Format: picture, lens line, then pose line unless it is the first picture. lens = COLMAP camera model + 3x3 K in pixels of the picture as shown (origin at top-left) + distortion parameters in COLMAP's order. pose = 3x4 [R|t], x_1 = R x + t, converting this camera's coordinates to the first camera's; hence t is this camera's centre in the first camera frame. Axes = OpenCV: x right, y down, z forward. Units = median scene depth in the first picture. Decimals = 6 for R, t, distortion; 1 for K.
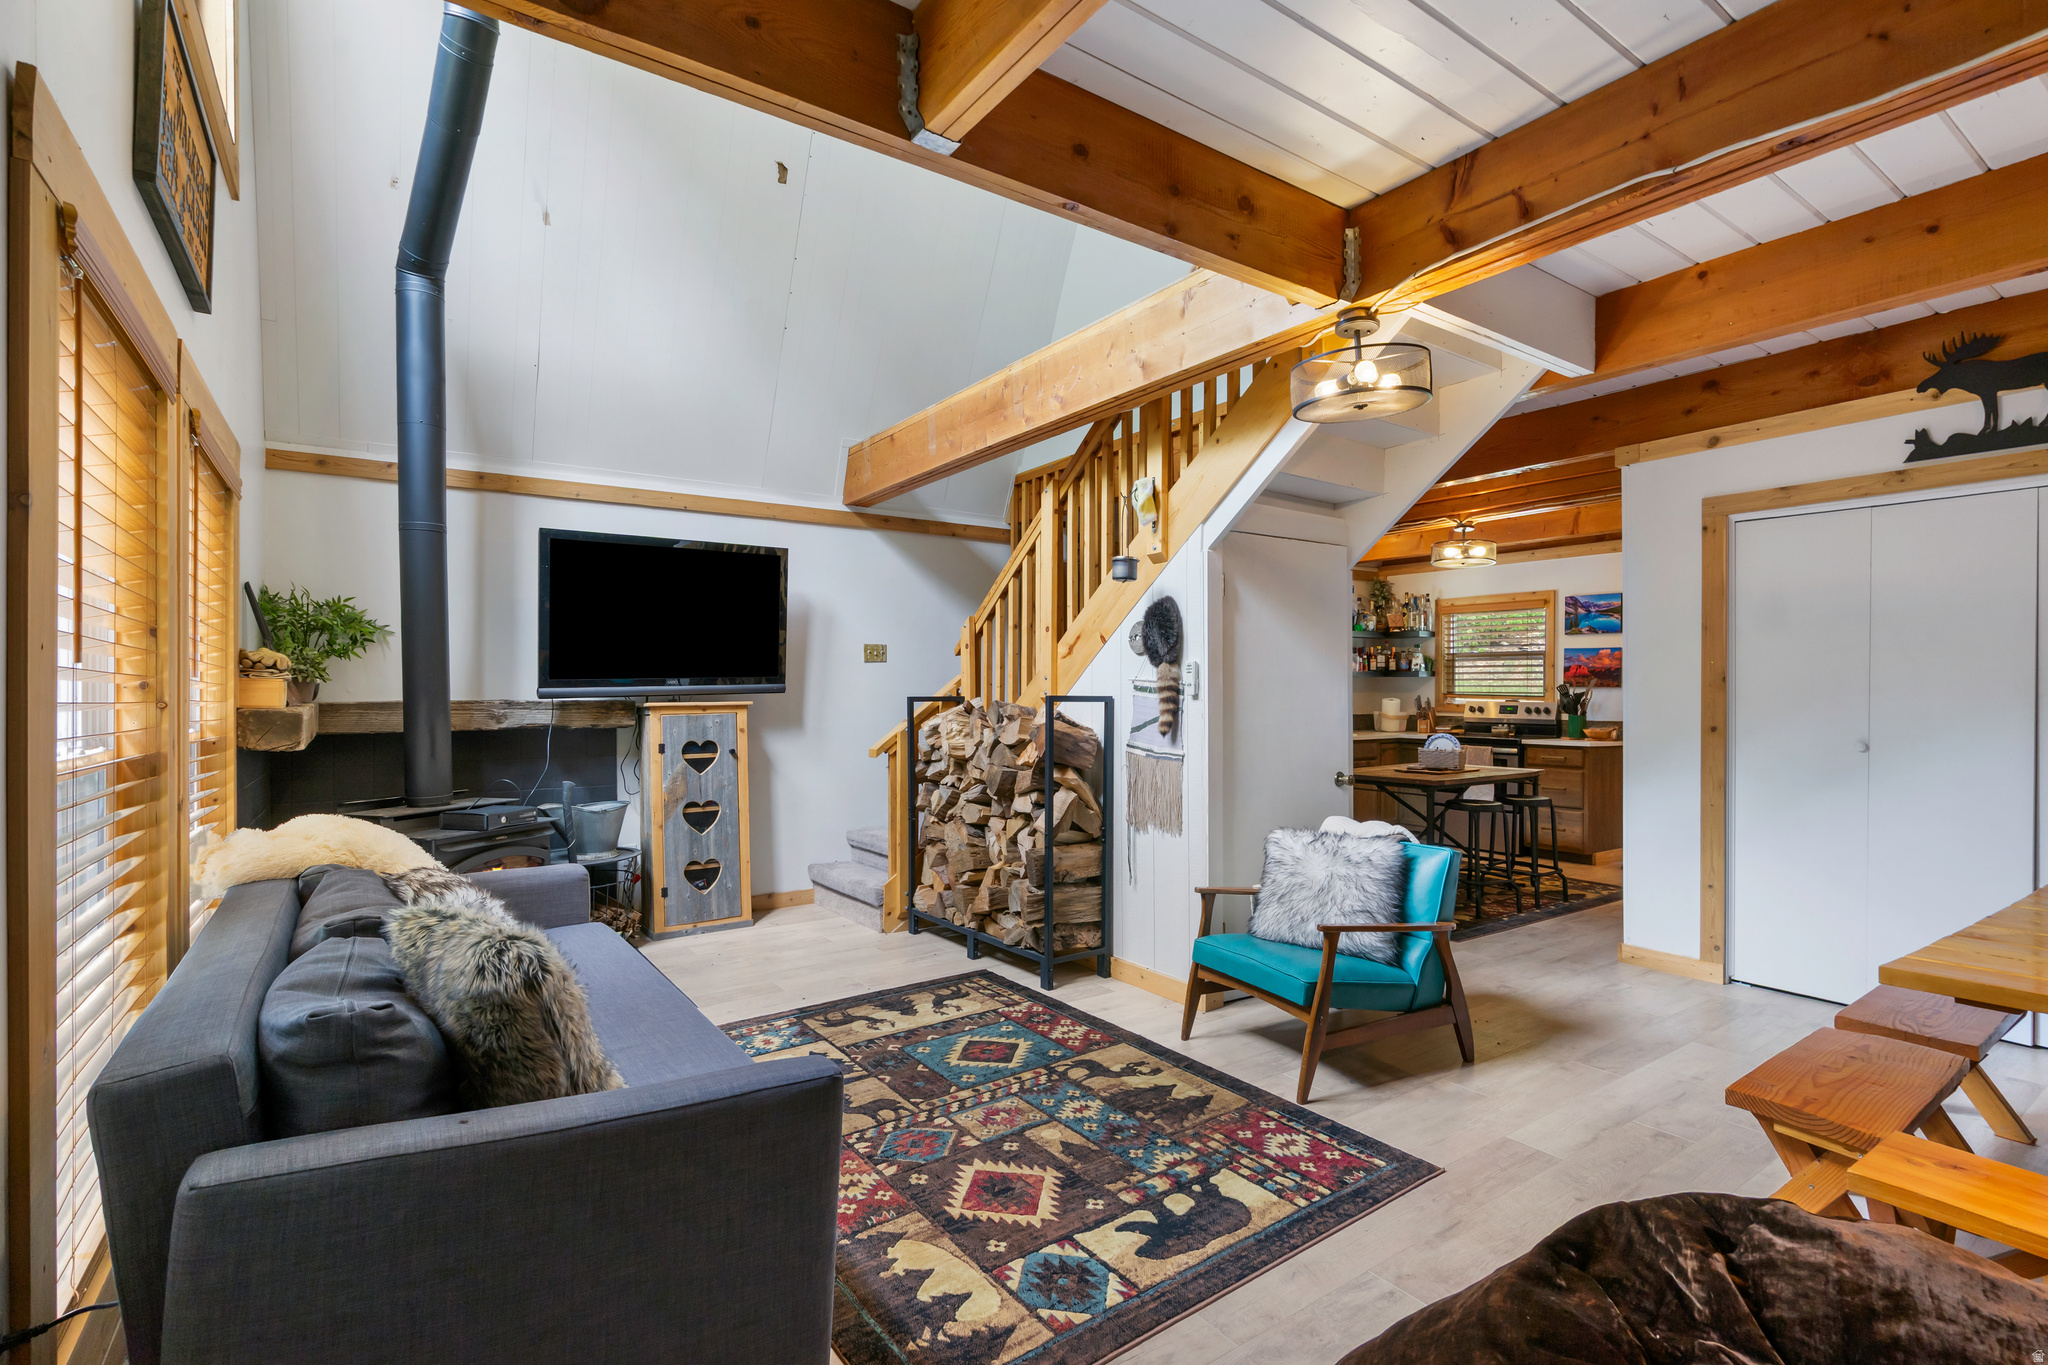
lens RADIAL K [[932.2, 0, 1011.3], [0, 932.2, 689.2], [0, 0, 1]] dist [-0.000314, 0.001059]
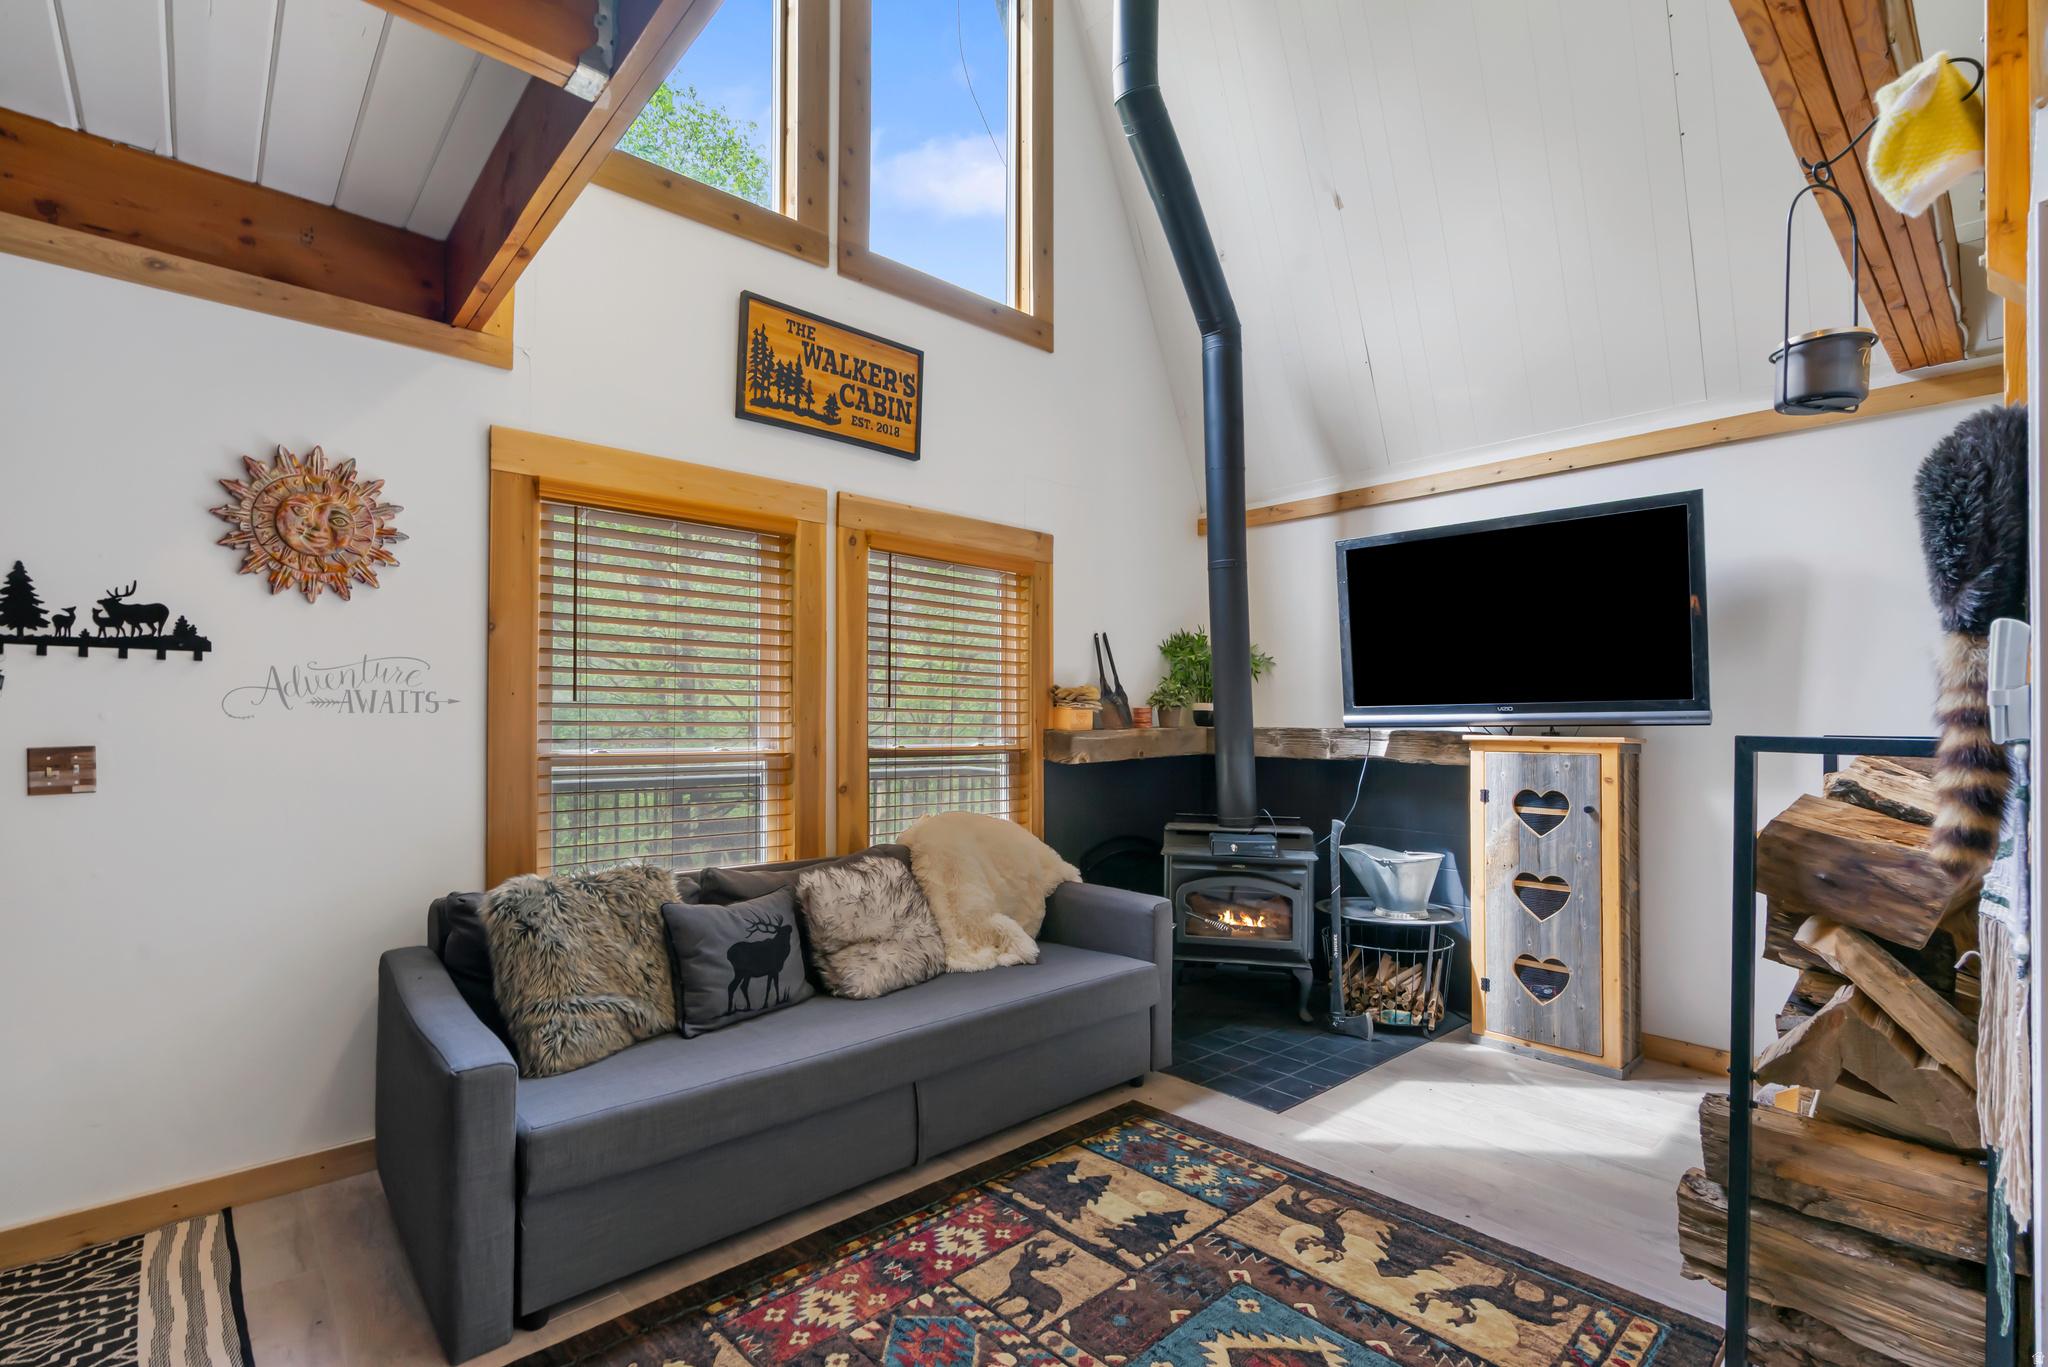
lens RADIAL K [[930.4, 0, 1012.5], [0, 930.4, 708.4], [0, 0, 1]] dist [-0.006054, 0.000433]
pose [[0.129527, -0.006775, -0.991553, 0.489229], [-0.003880, 0.999966, -0.007339, -0.001496], [0.991568, 0.004797, 0.129496, 0.757565]]
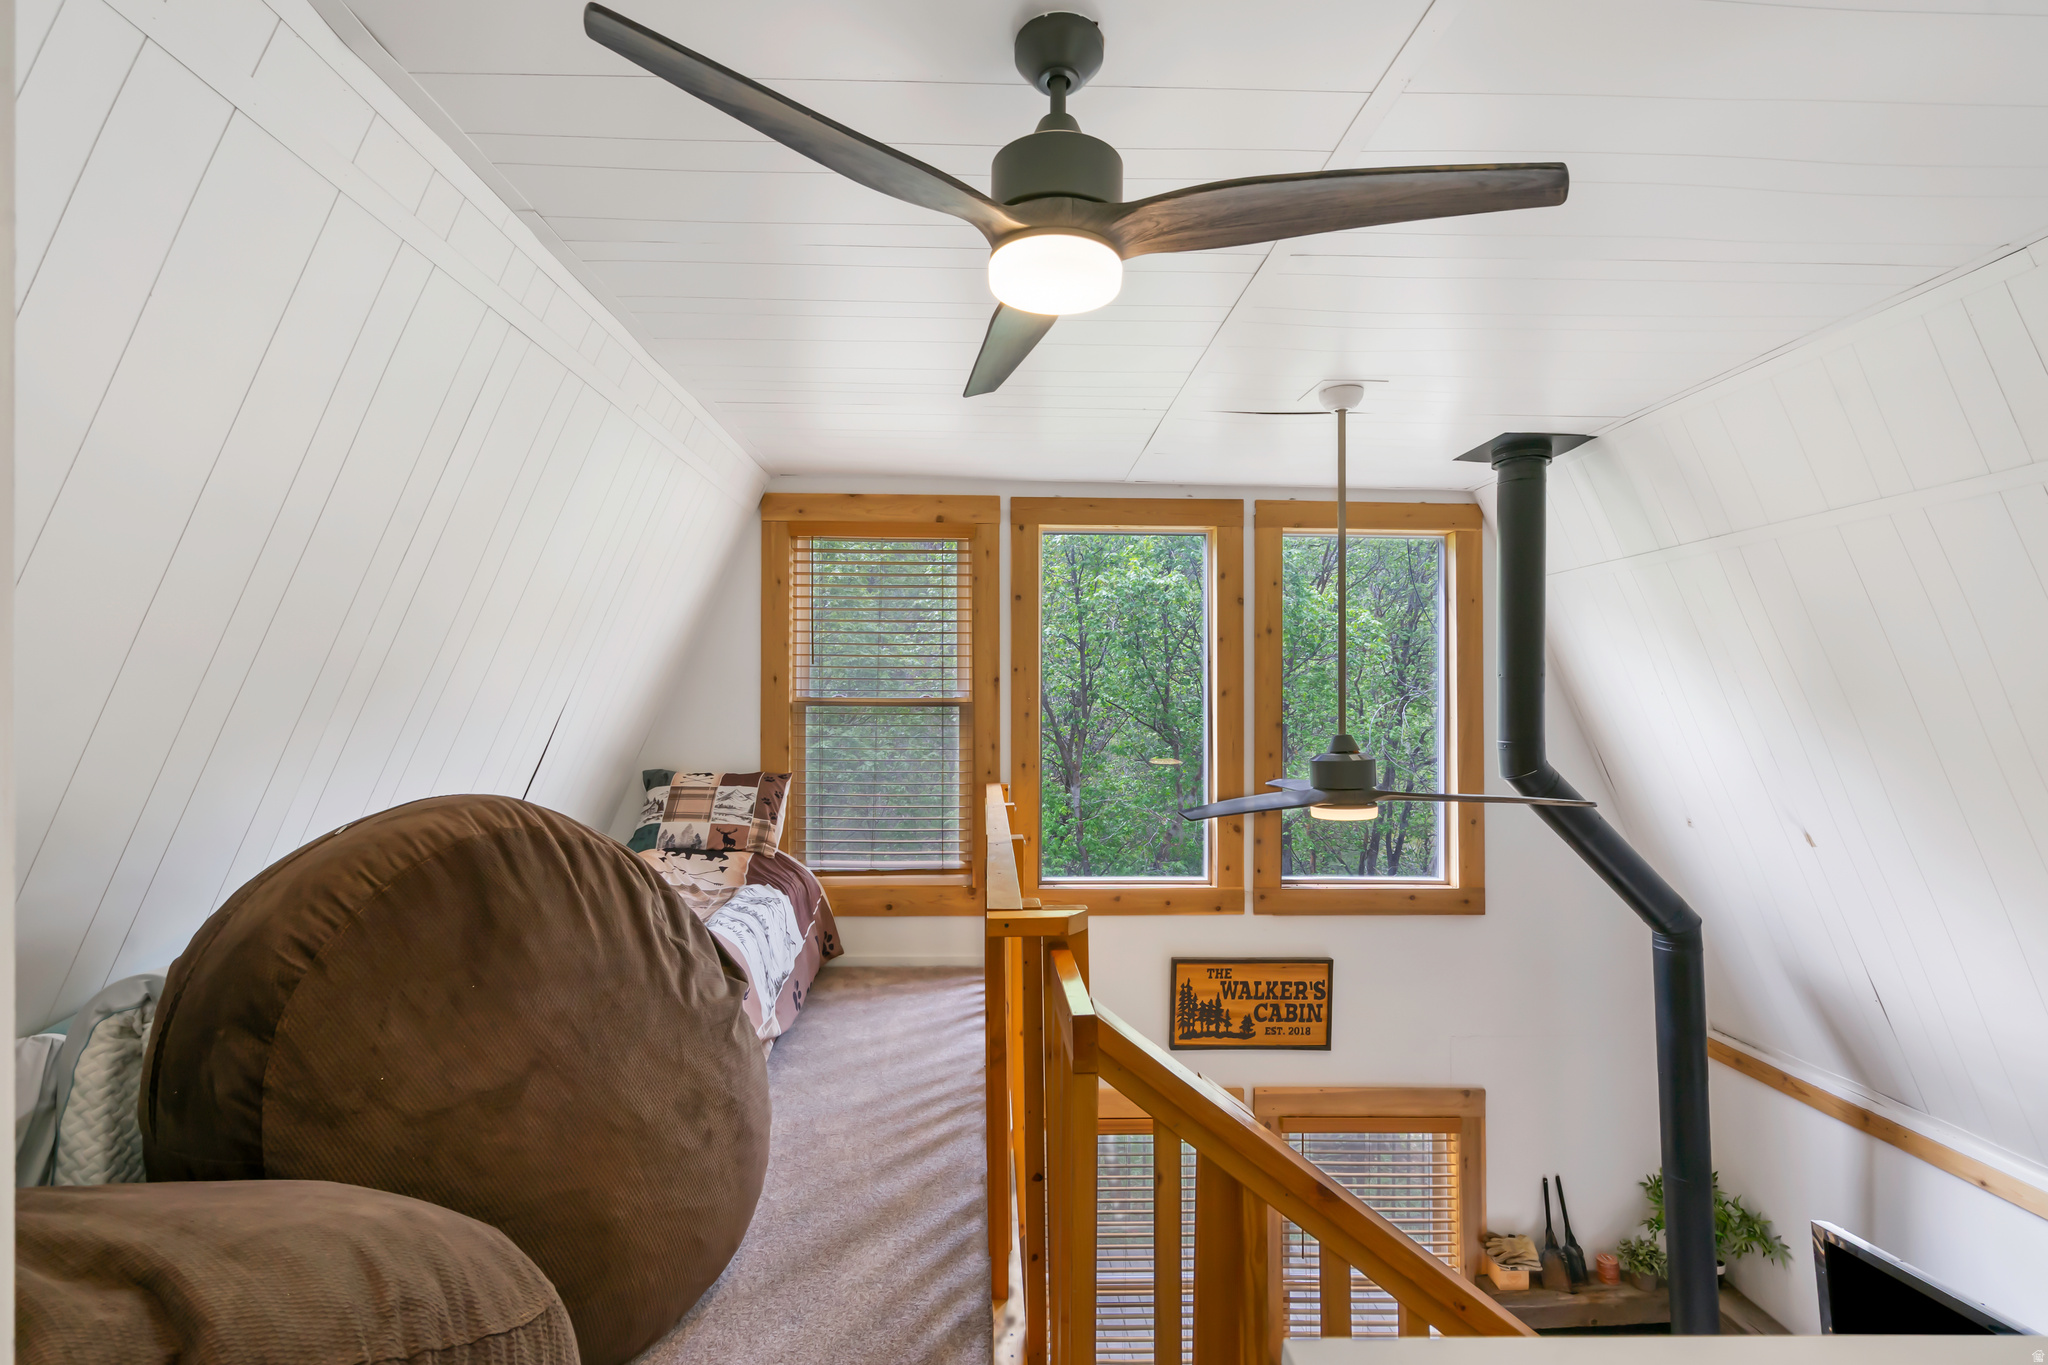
lens RADIAL K [[932.2, 0, 1011.3], [0, 932.2, 689.2], [0, 0, 1]] dist [-0.000314, 0.001059]
pose [[-0.531613, -0.008441, -0.846945, 0.756184], [-0.004457, 0.999964, -0.007168, -0.852202], [0.846976, -0.000036, -0.531631, 1.129426]]
